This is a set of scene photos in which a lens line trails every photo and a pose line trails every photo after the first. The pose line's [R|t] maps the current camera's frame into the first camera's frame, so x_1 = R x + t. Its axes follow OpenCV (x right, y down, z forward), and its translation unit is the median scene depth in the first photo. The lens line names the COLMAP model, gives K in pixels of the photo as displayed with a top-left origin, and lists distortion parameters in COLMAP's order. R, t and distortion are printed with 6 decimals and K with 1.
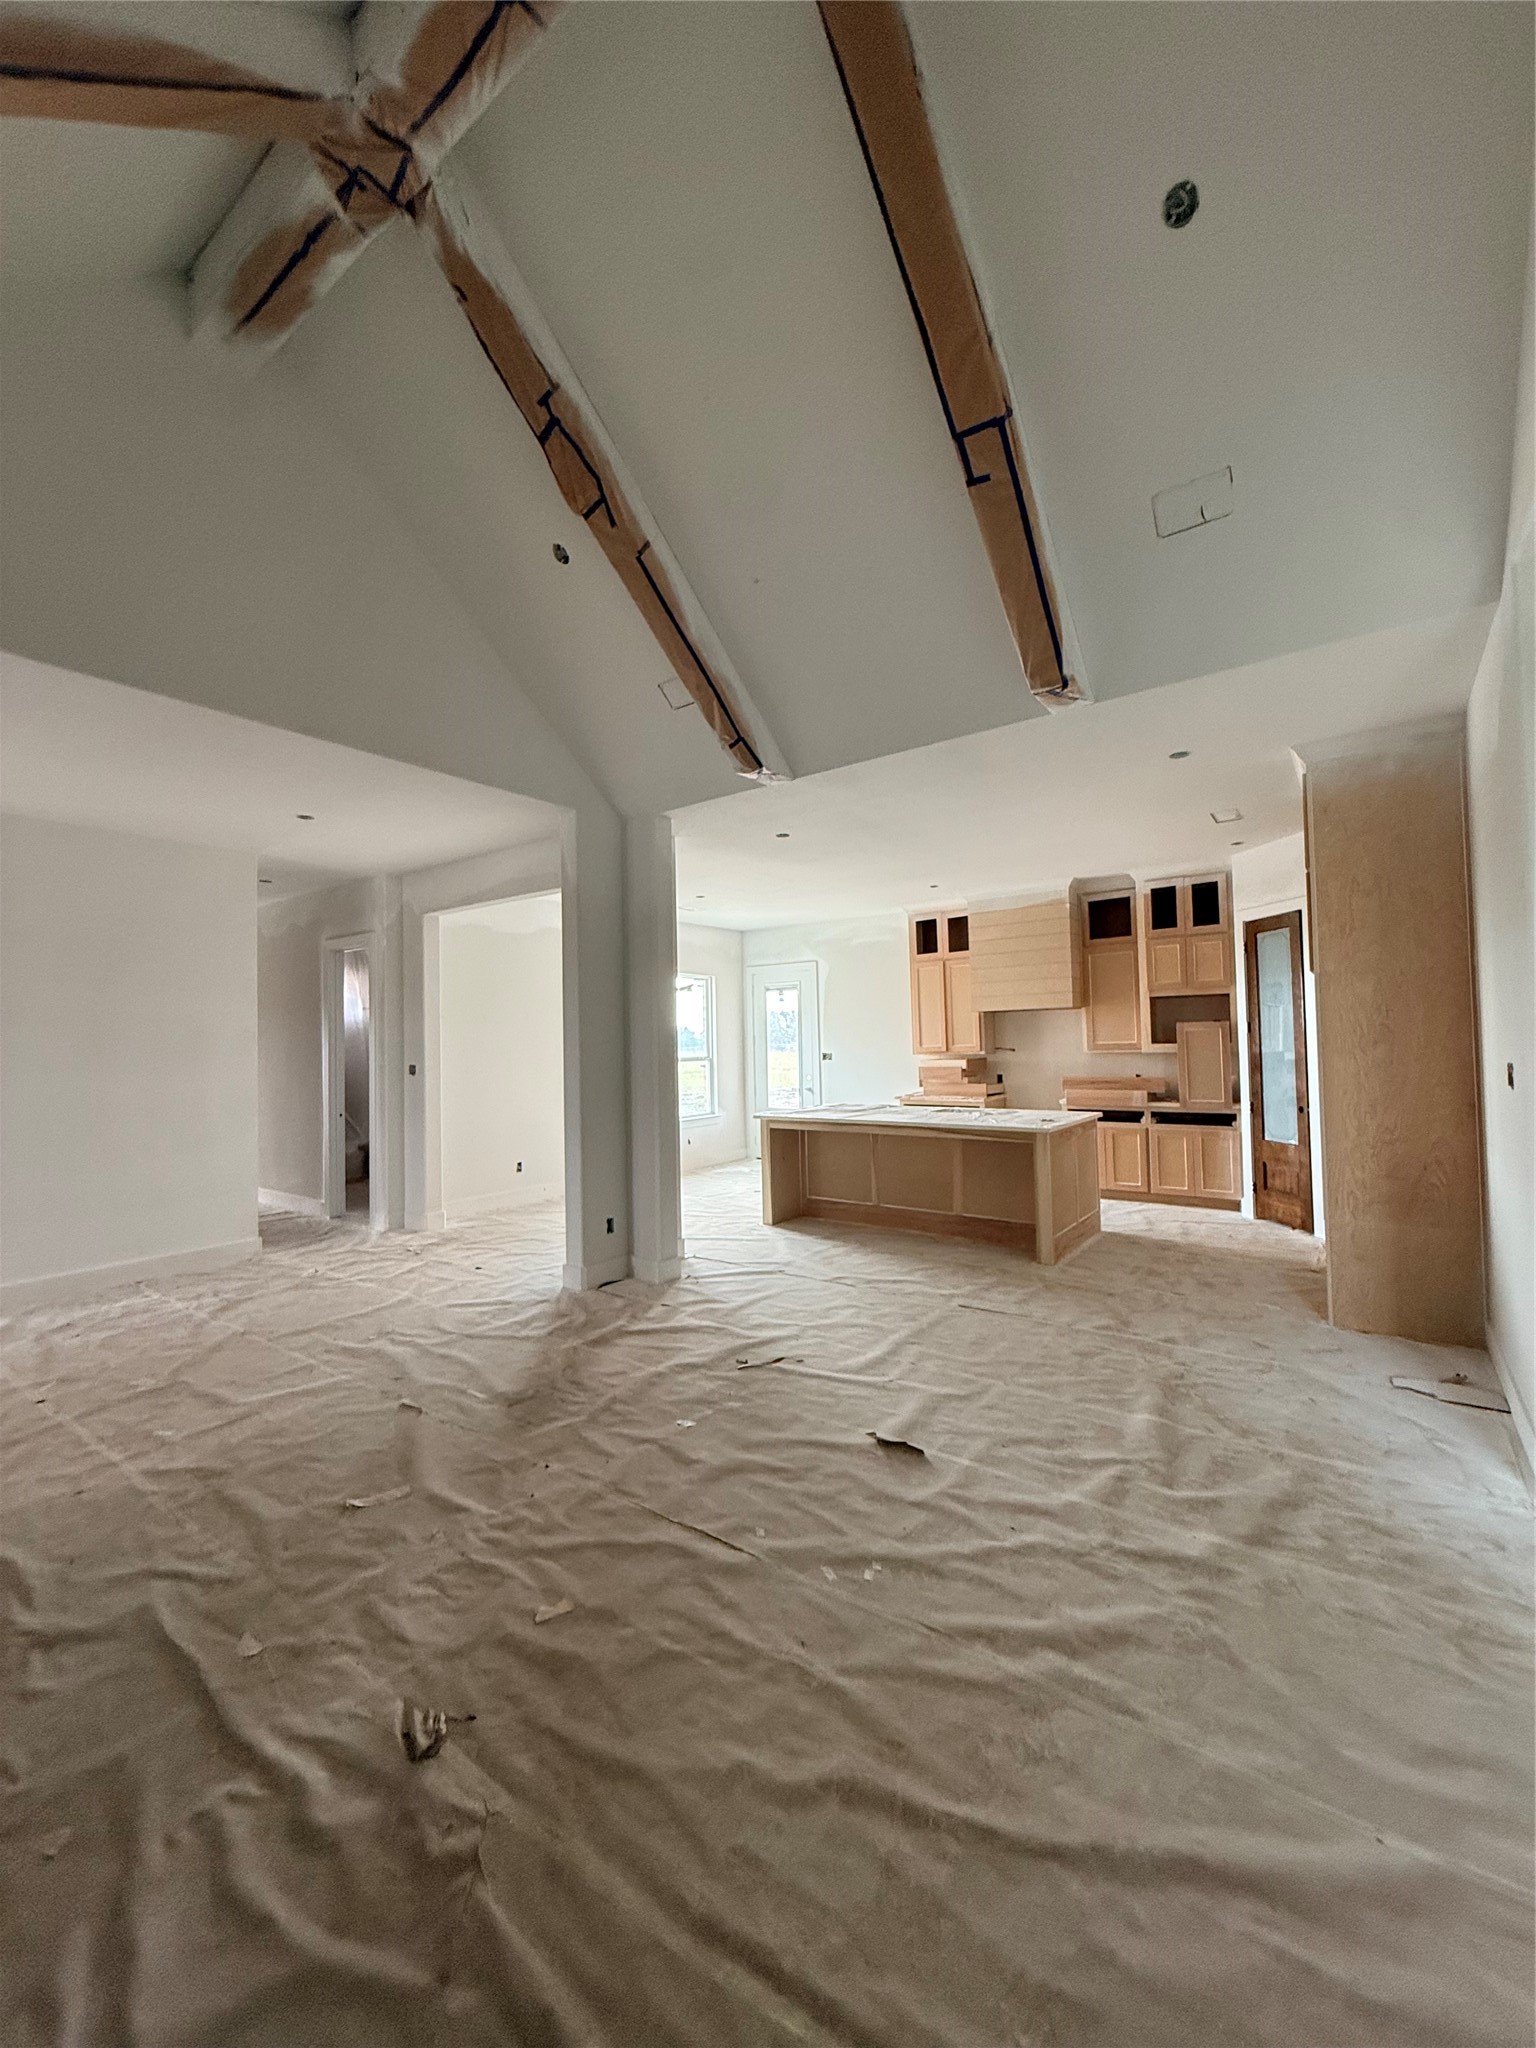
lens RADIAL K [[818.4, 0, 762.1], [0, 818.4, 1017.7], [0, 0, 1]] dist [0.001537, 0.000158]
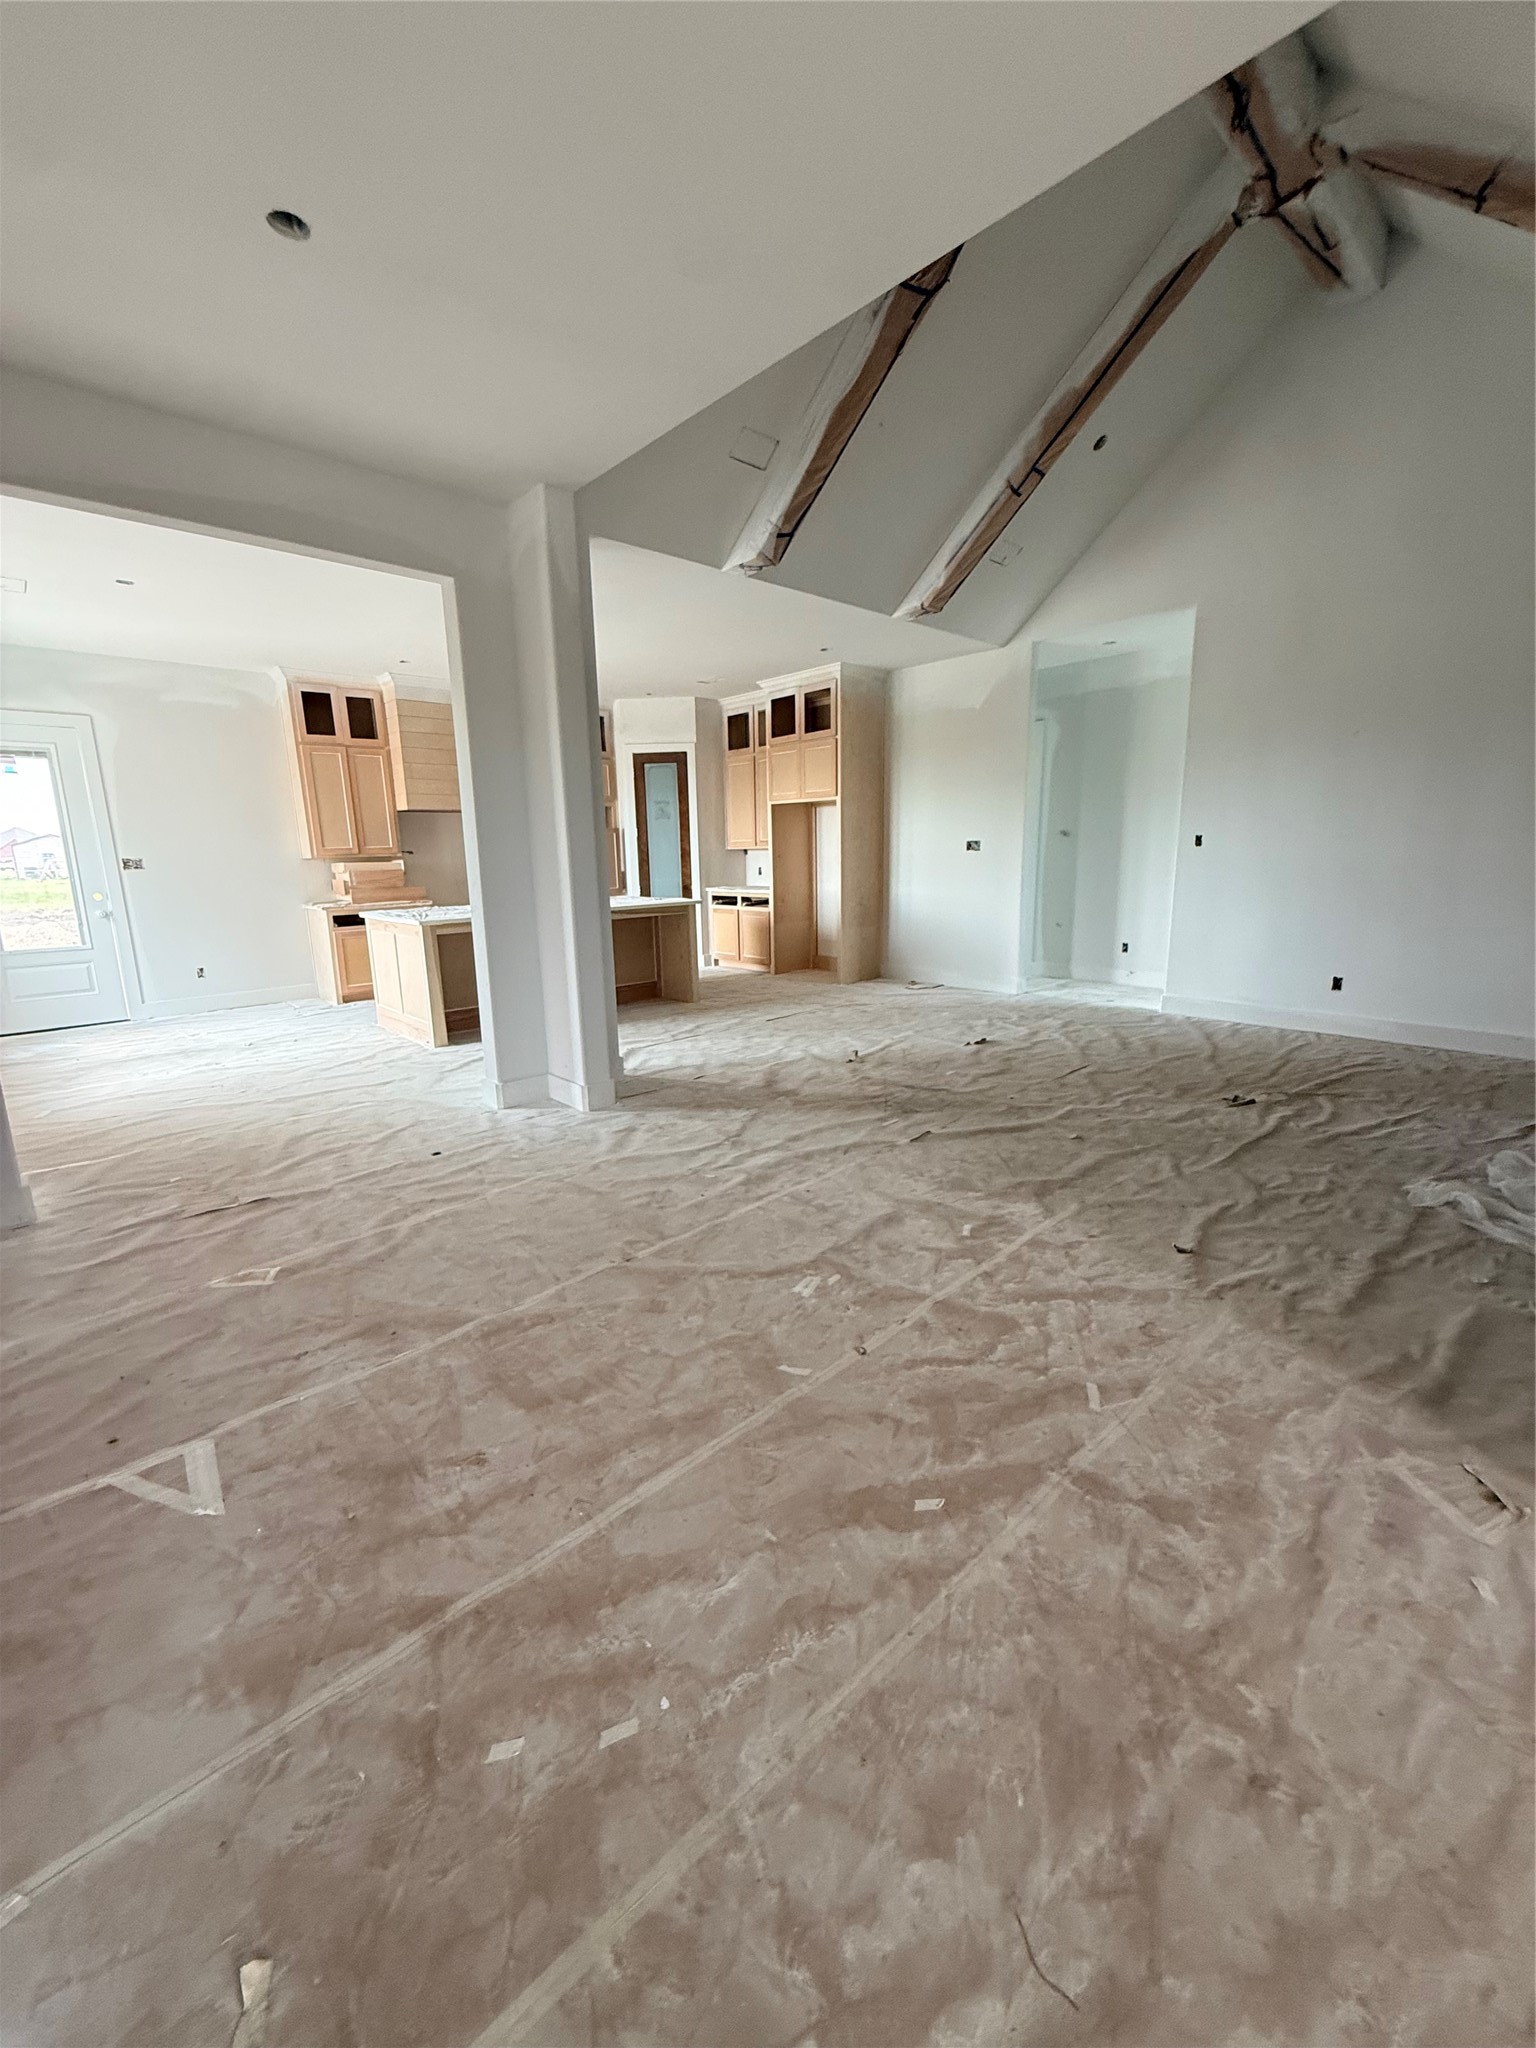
lens RADIAL K [[818.4, 0, 762.1], [0, 818.4, 1017.7], [0, 0, 1]] dist [0.001537, 0.000158]
pose [[0.182405, -0.183395, 0.965968, -0.745874], [-0.014049, 0.981864, 0.189066, 0.052907], [-0.983123, -0.048058, 0.176520, 0.502076]]
